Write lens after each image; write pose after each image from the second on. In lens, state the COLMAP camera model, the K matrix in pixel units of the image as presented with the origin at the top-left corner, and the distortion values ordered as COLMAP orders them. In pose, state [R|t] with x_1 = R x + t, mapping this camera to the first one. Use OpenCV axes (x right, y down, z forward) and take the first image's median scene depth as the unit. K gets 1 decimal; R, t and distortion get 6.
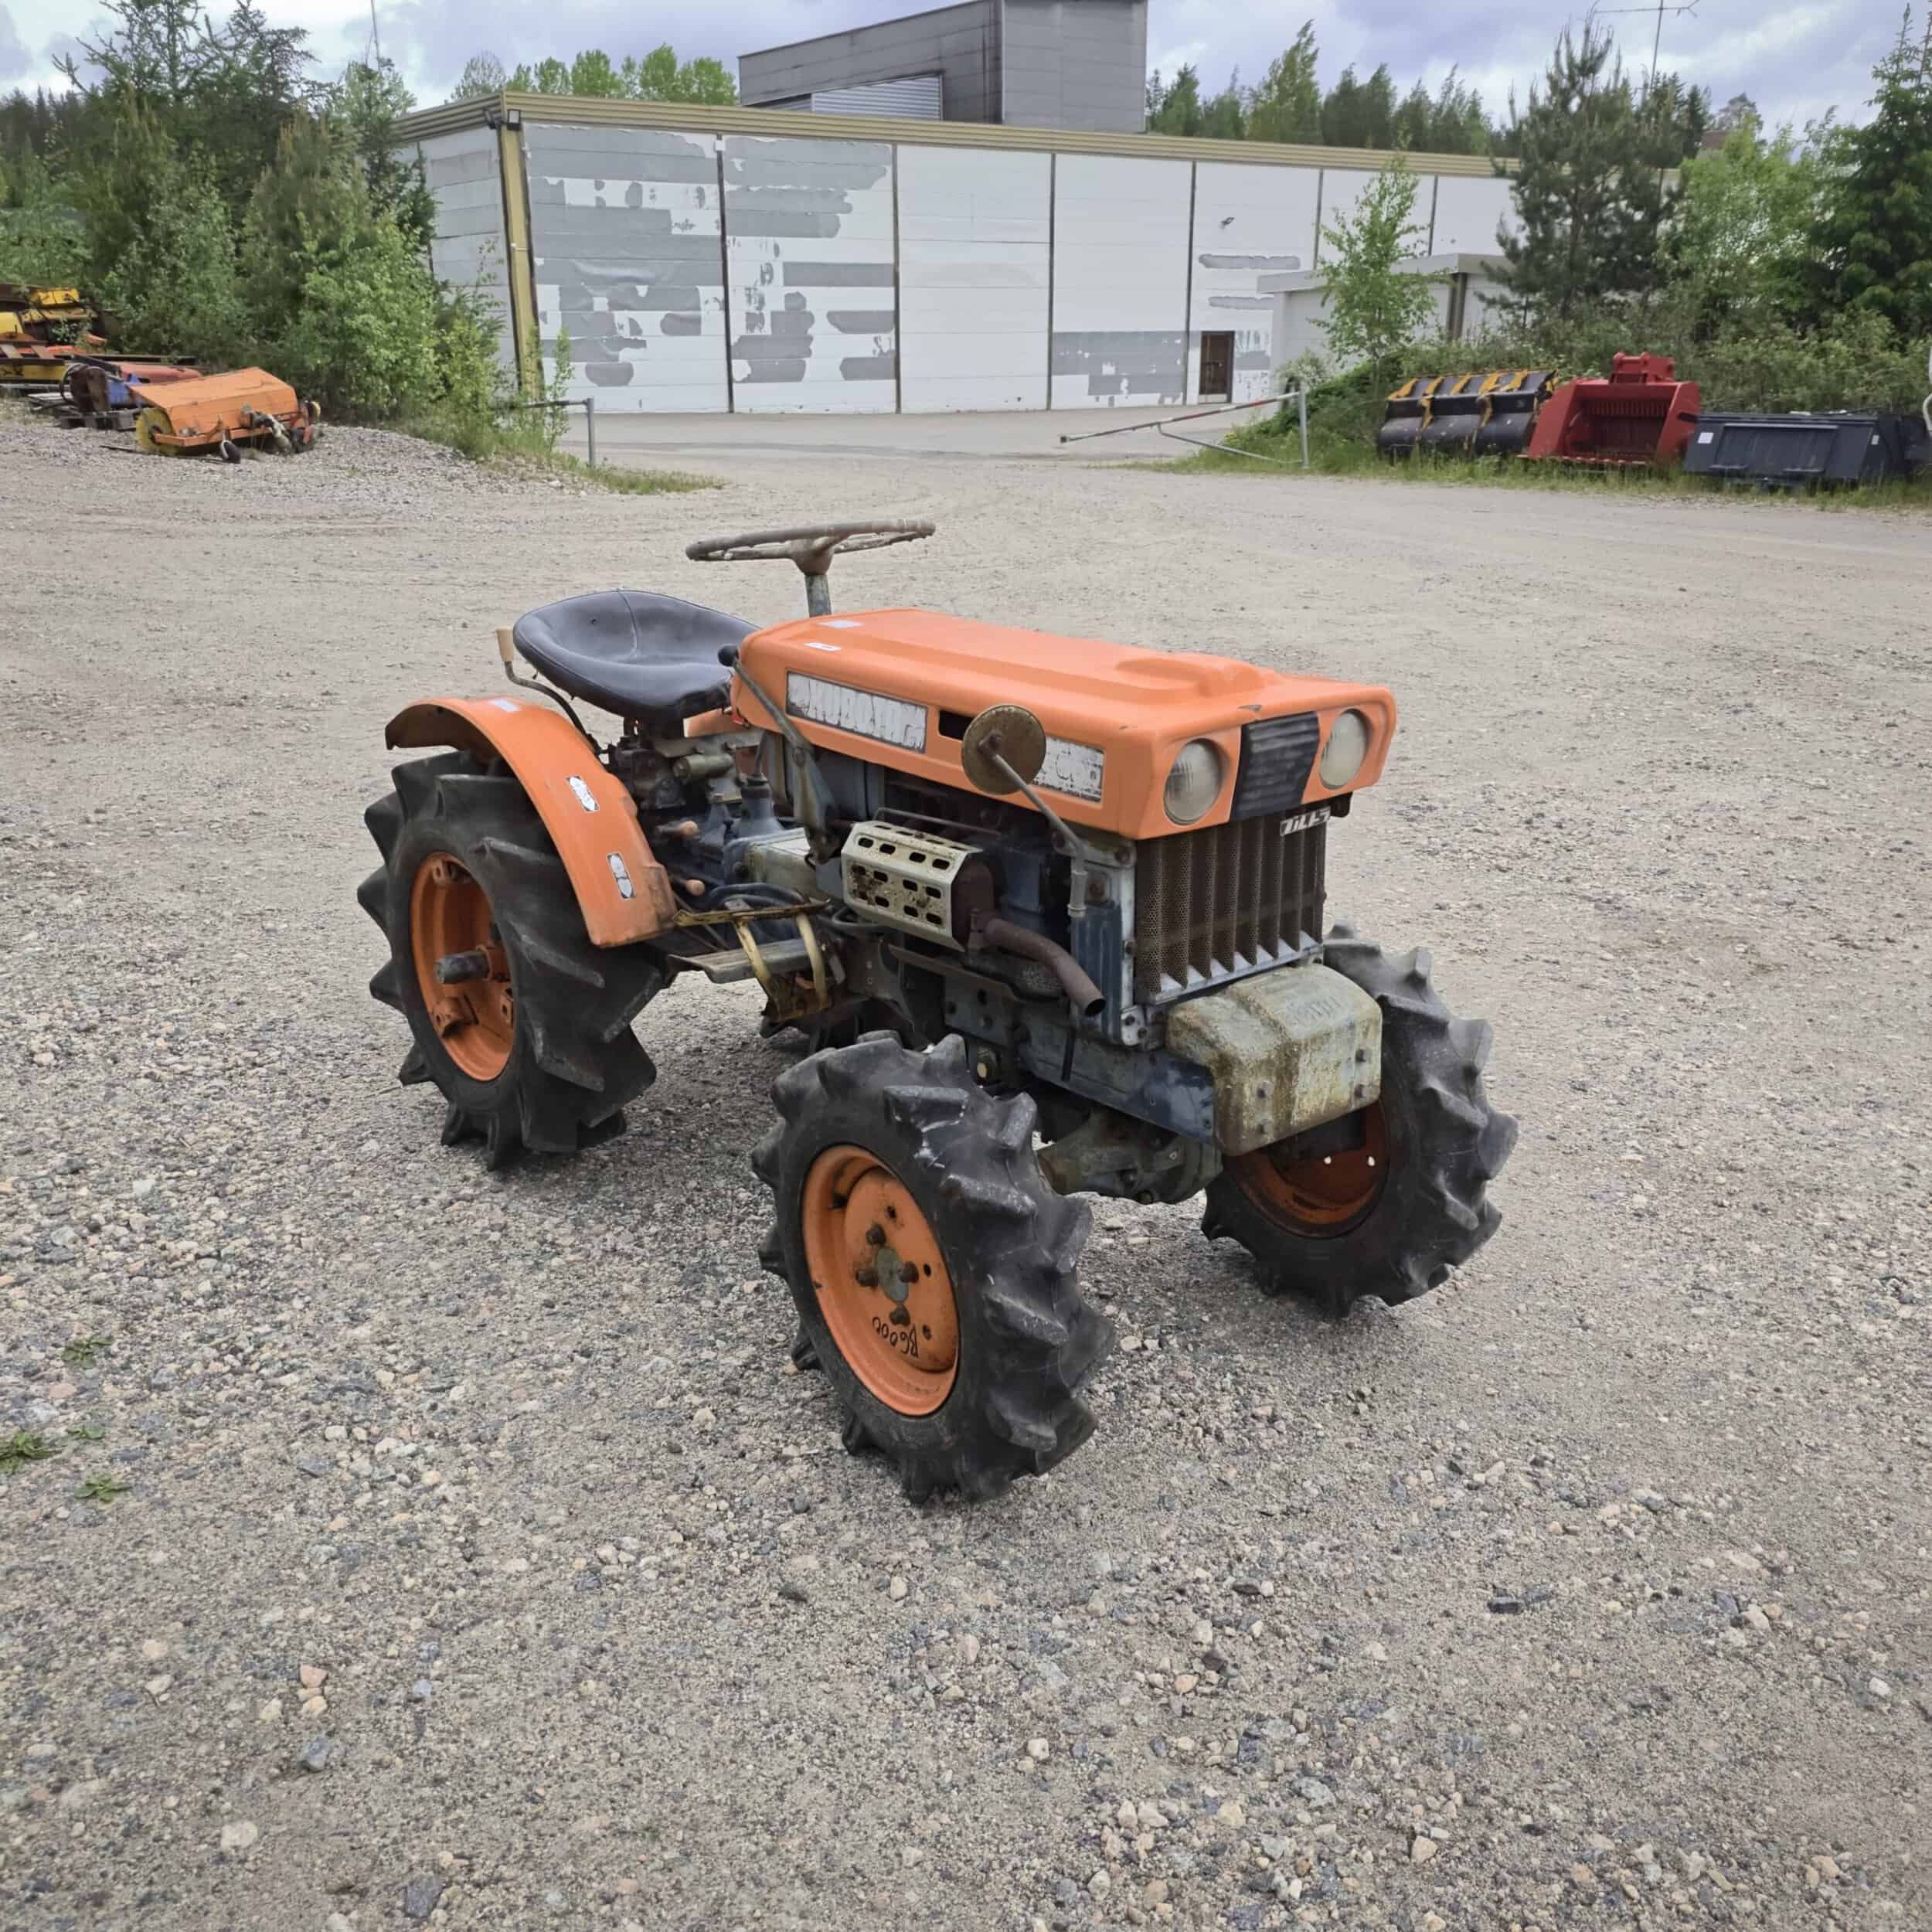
lens RADIAL K [[1804.6, 0, 961.5], [0, 1804.6, 967.6], [0, 0, 1]] dist [0.007597, 0.000000]
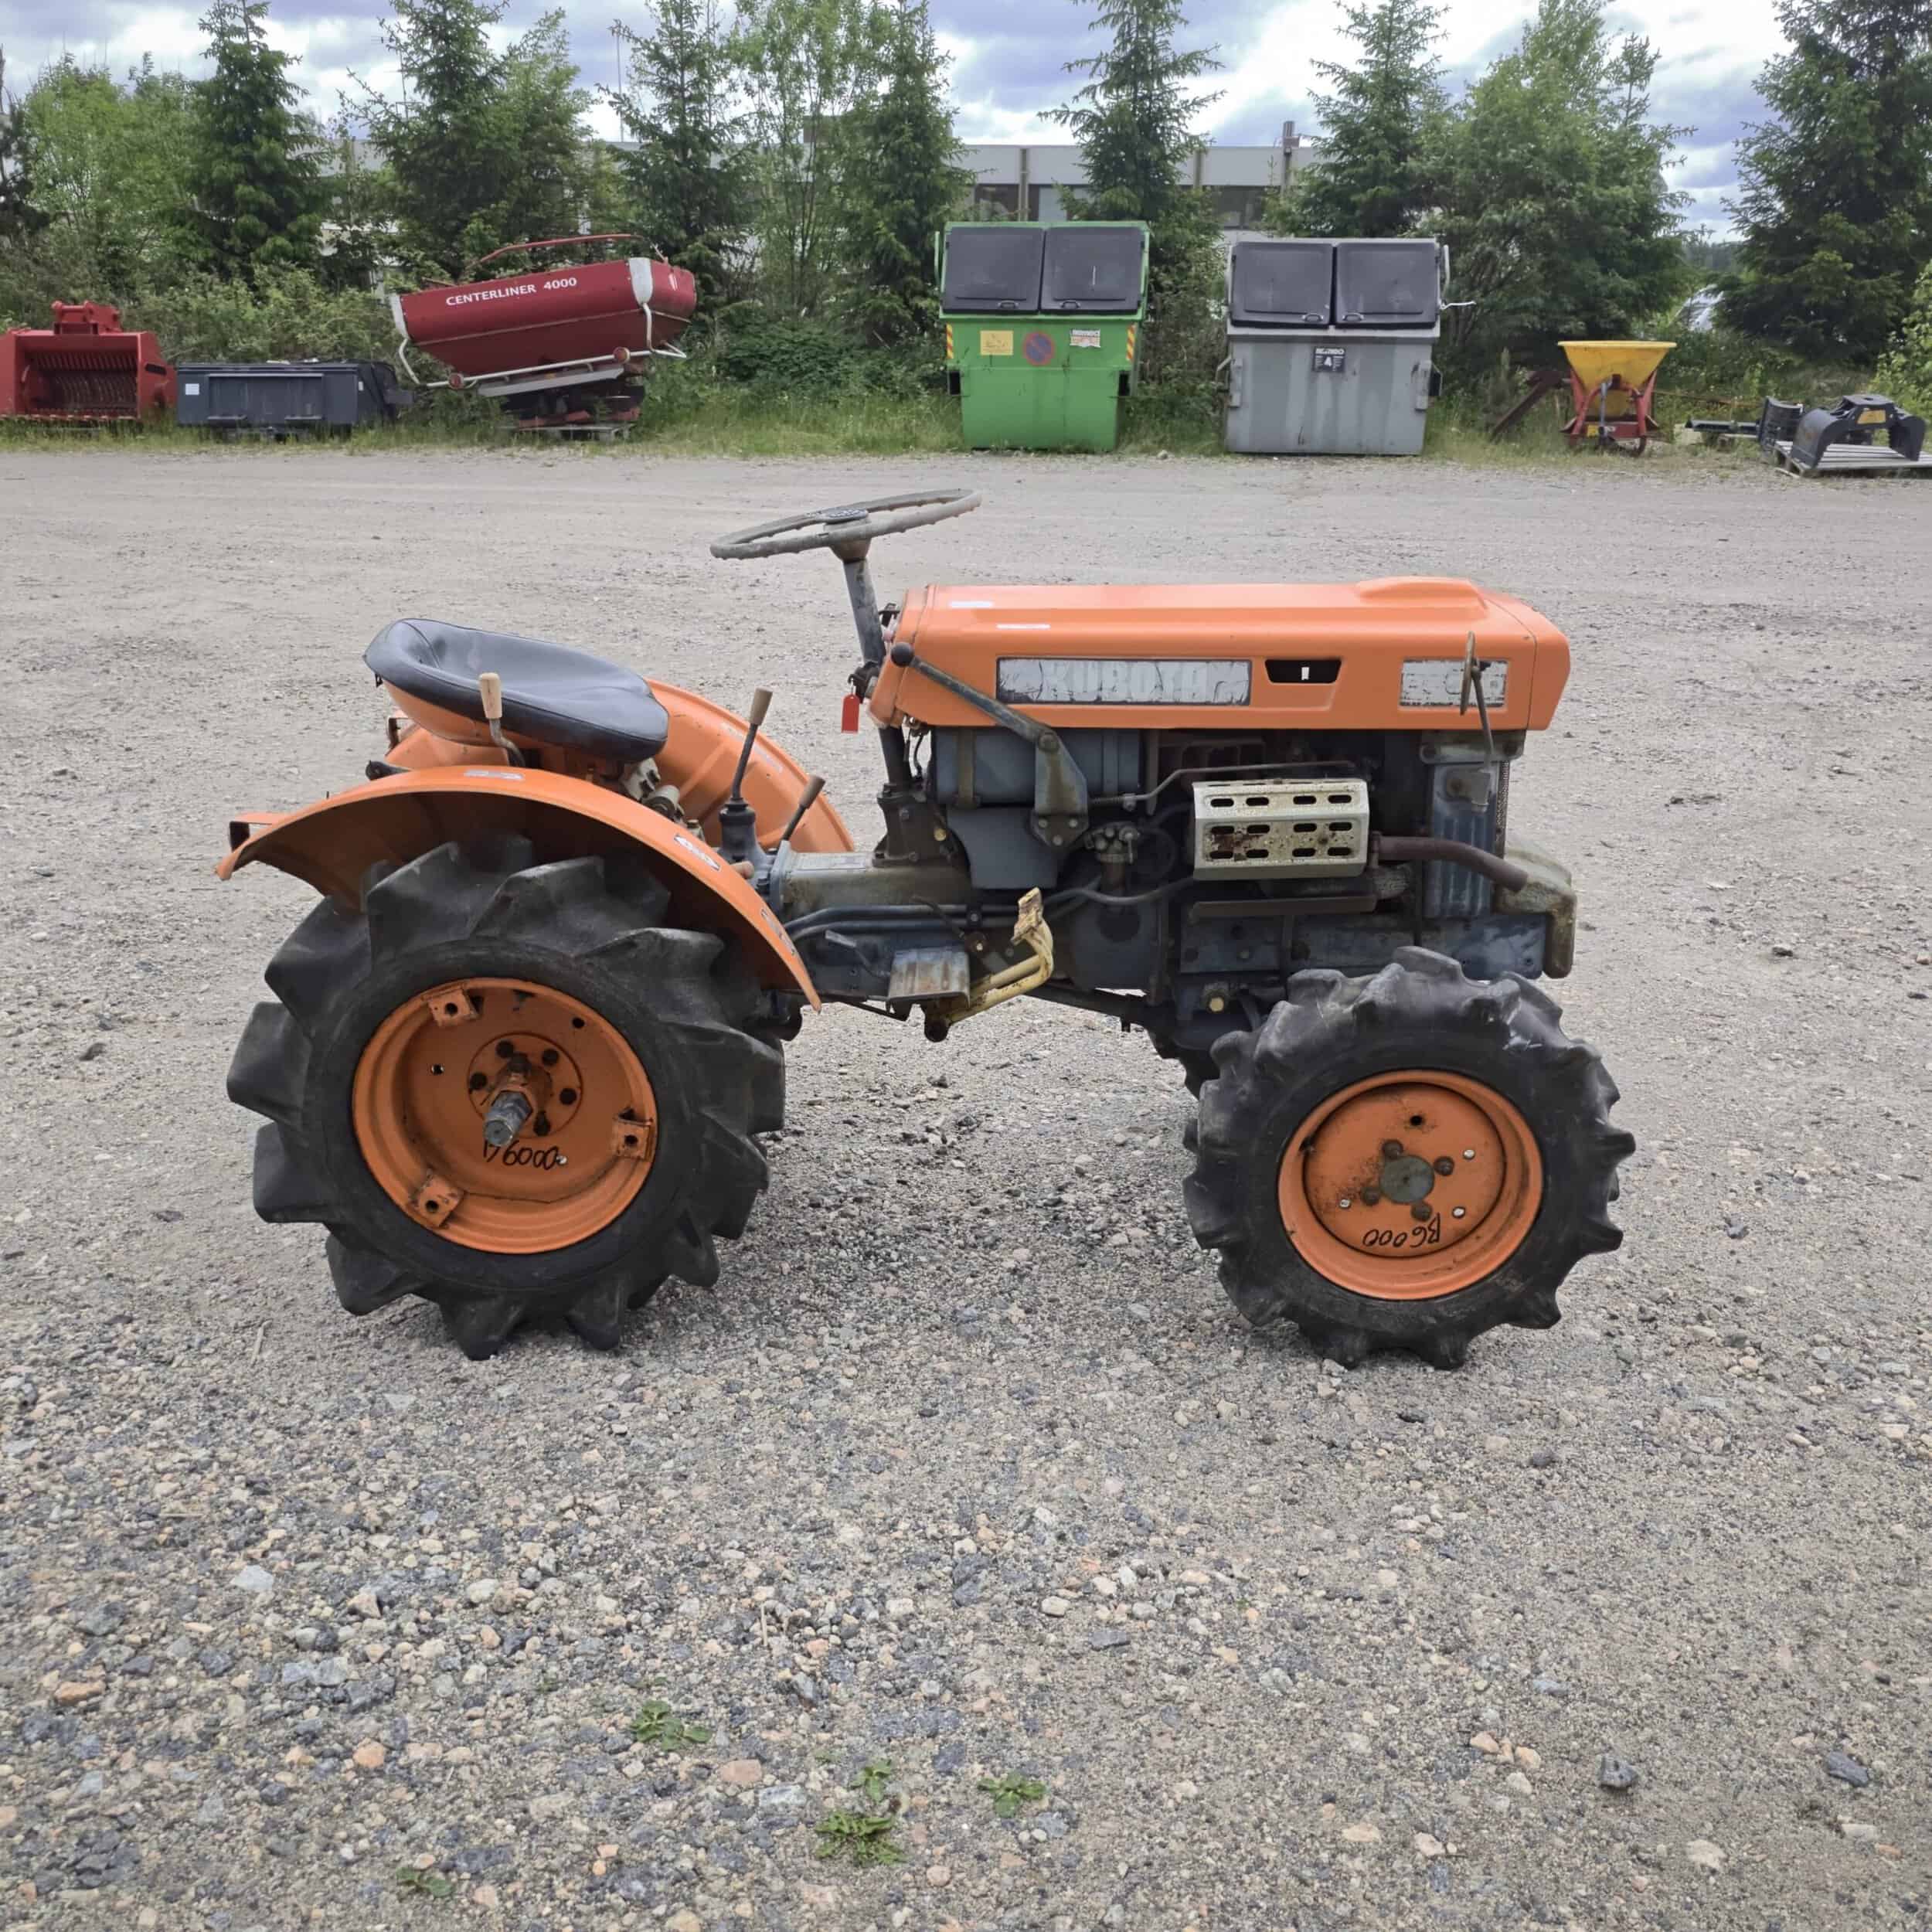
lens RADIAL K [[1804.6, 0, 951.8], [0, 1804.6, 965.0], [0, 0, 1]] dist [0.007597, 0.000000]
pose [[0.640822, -0.268333, 0.719267, -0.139262], [0.250632, 0.958713, 0.134365, -0.024041], [-0.725625, 0.094167, 0.681617, 0.066069]]
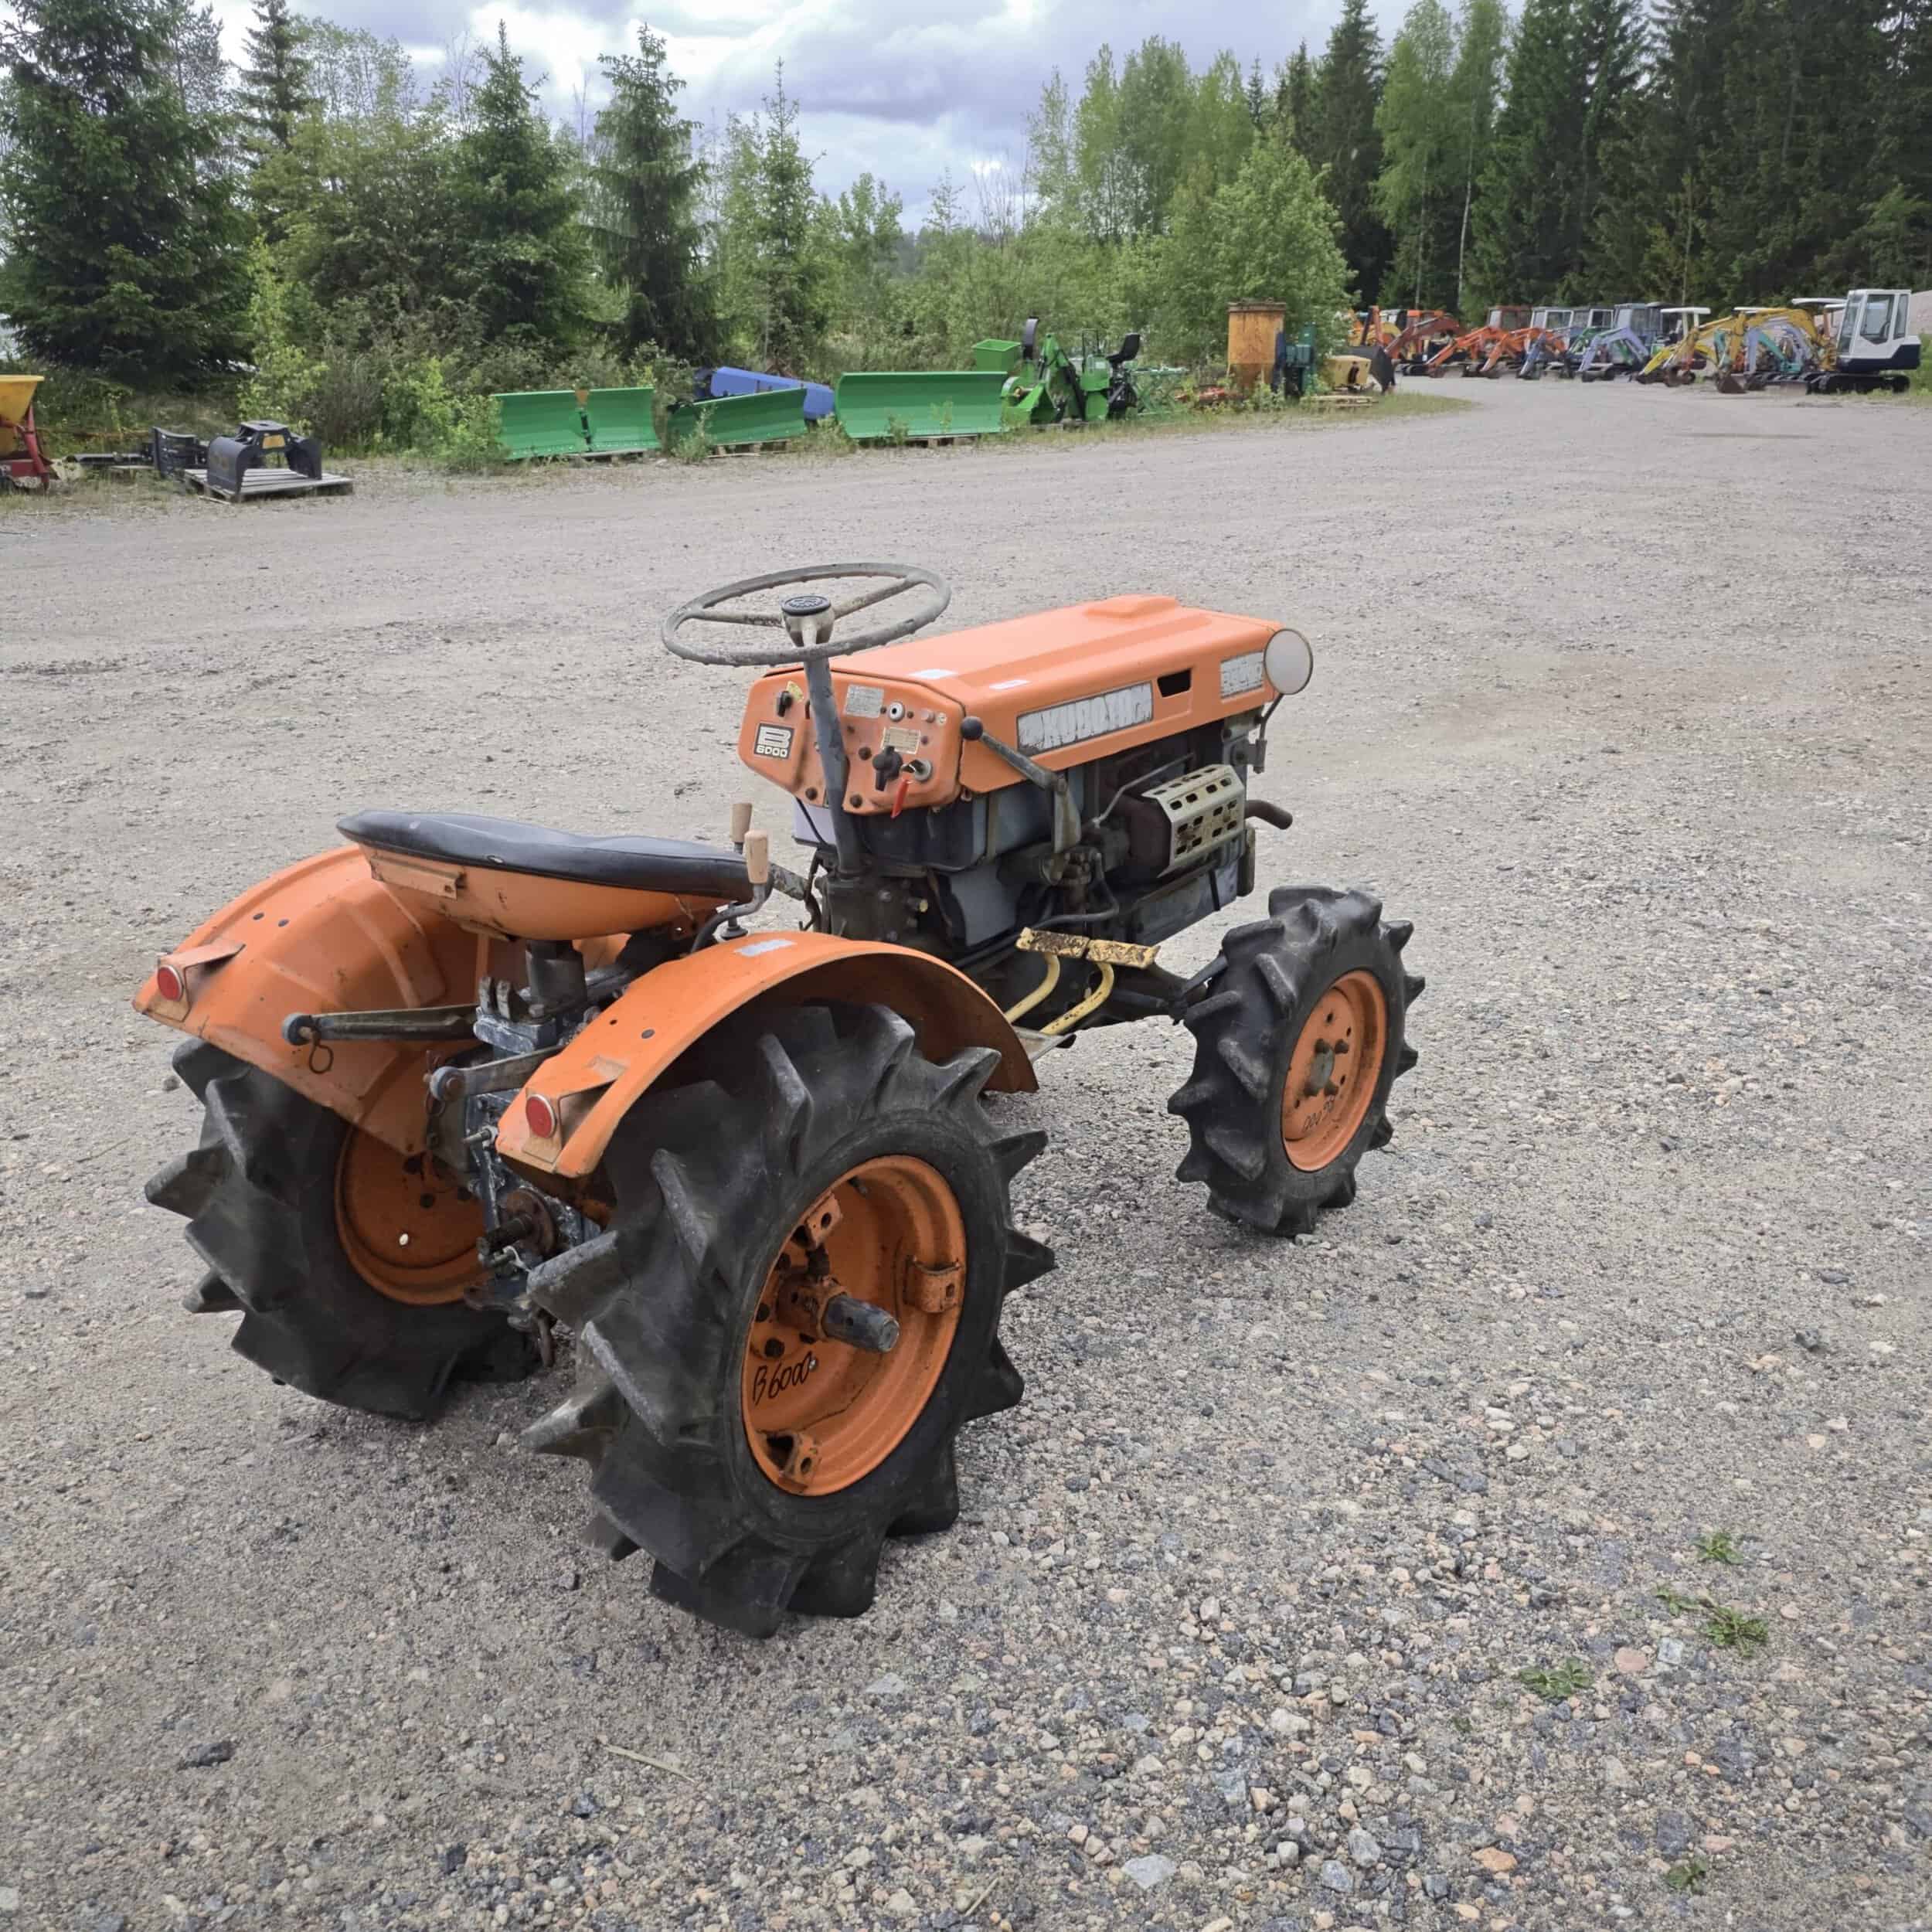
lens RADIAL K [[1804.6, 0, 941.9], [0, 1804.6, 968.3], [0, 0, 1]] dist [0.007597, 0.000000]
pose [[-0.224540, -0.332121, 0.916121, -0.171744], [0.321139, 0.862388, 0.391352, -0.074011], [-0.920028, 0.382076, -0.086983, 0.197171]]
